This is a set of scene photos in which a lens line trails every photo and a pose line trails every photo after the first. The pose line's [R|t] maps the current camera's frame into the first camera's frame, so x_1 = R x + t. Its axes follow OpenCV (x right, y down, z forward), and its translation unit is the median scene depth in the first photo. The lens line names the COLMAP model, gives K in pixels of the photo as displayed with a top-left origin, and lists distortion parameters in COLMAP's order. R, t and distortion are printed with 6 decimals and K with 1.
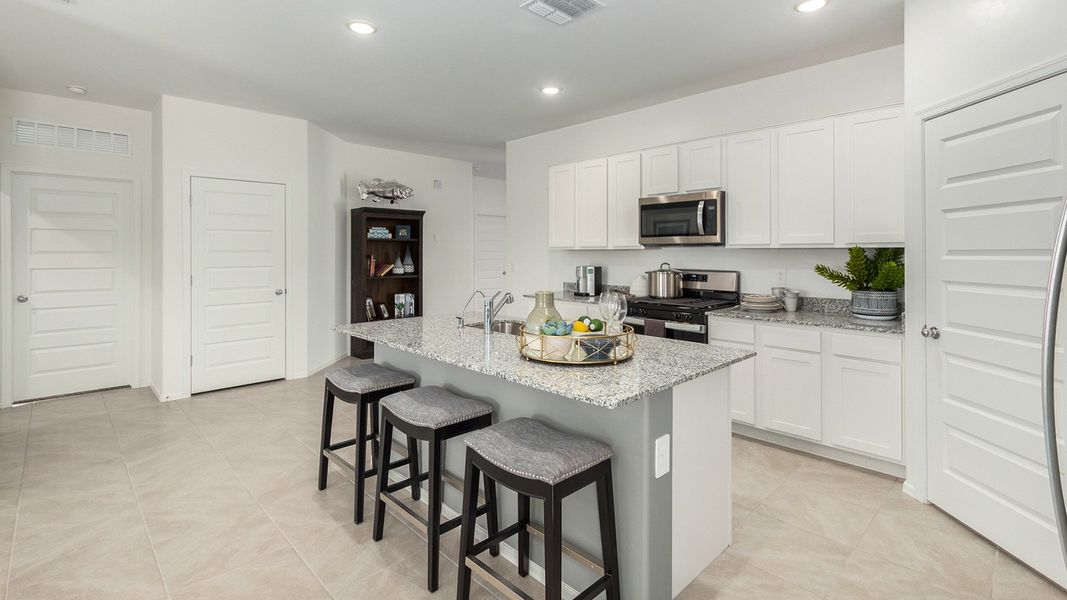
lens RADIAL K [[491.0, 0, 533.6], [0, 491.0, 259.6], [0, 0, 1]] dist [0.010680, -0.000062]
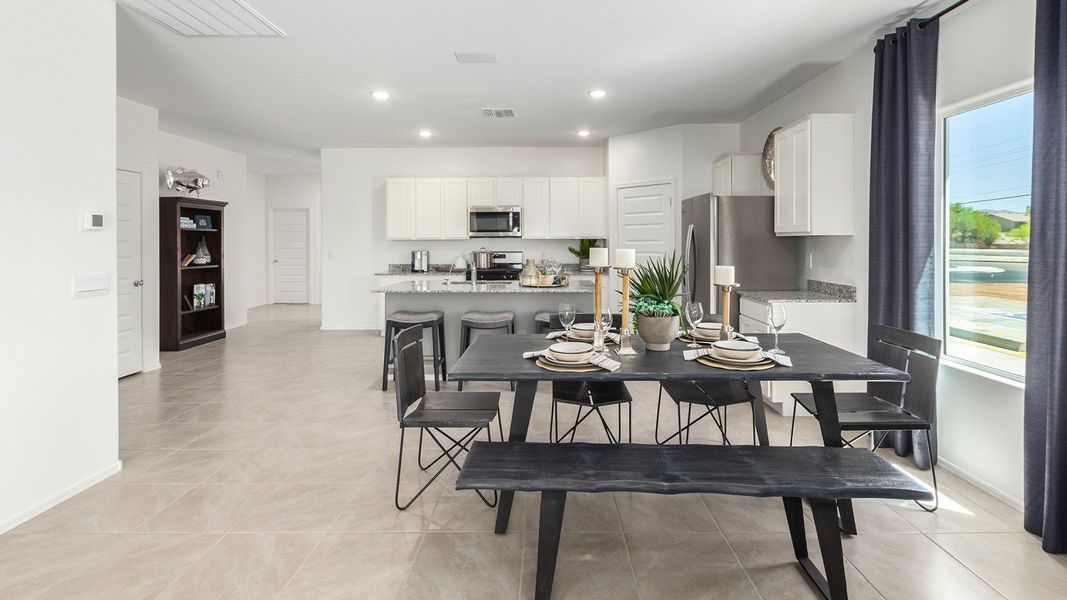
lens RADIAL K [[485.7, 0, 537.1], [0, 485.7, 264.2], [0, 0, 1]] dist [0.001958, 0.000126]
pose [[0.711322, -0.036268, 0.701930, -0.655307], [0.014553, 0.999214, 0.036881, 0.003907], [-0.702716, -0.016019, 0.711290, -0.253385]]
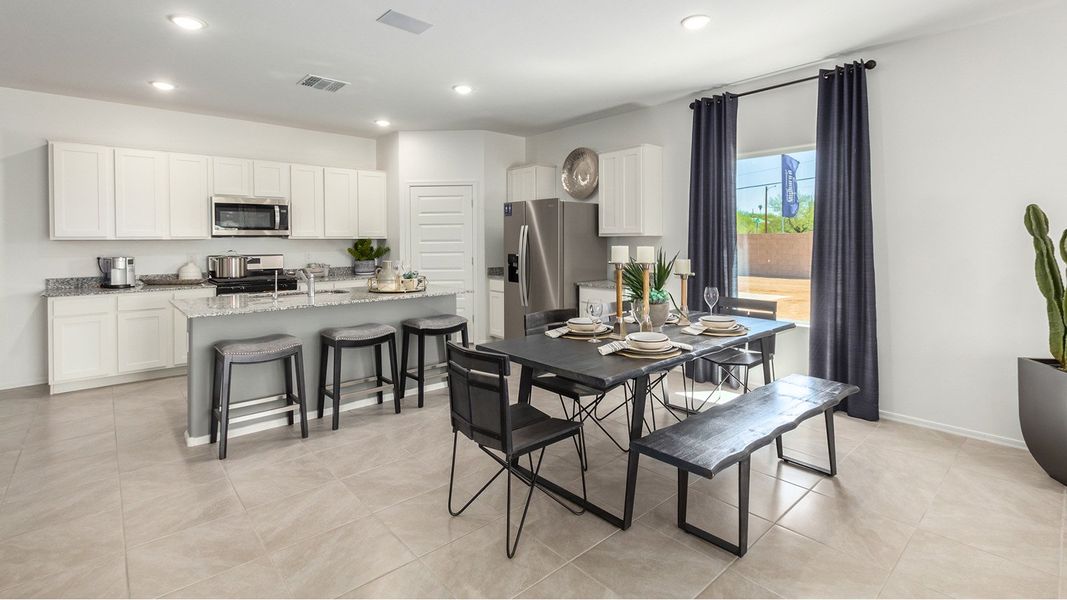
lens RADIAL K [[485.7, 0, 537.1], [0, 485.7, 264.2], [0, 0, 1]] dist [0.001958, 0.000126]
pose [[0.050423, -0.051573, 0.997395, -0.815897], [0.021171, 0.998497, 0.050560, -0.003550], [-0.998504, 0.018566, 0.051439, 0.134955]]
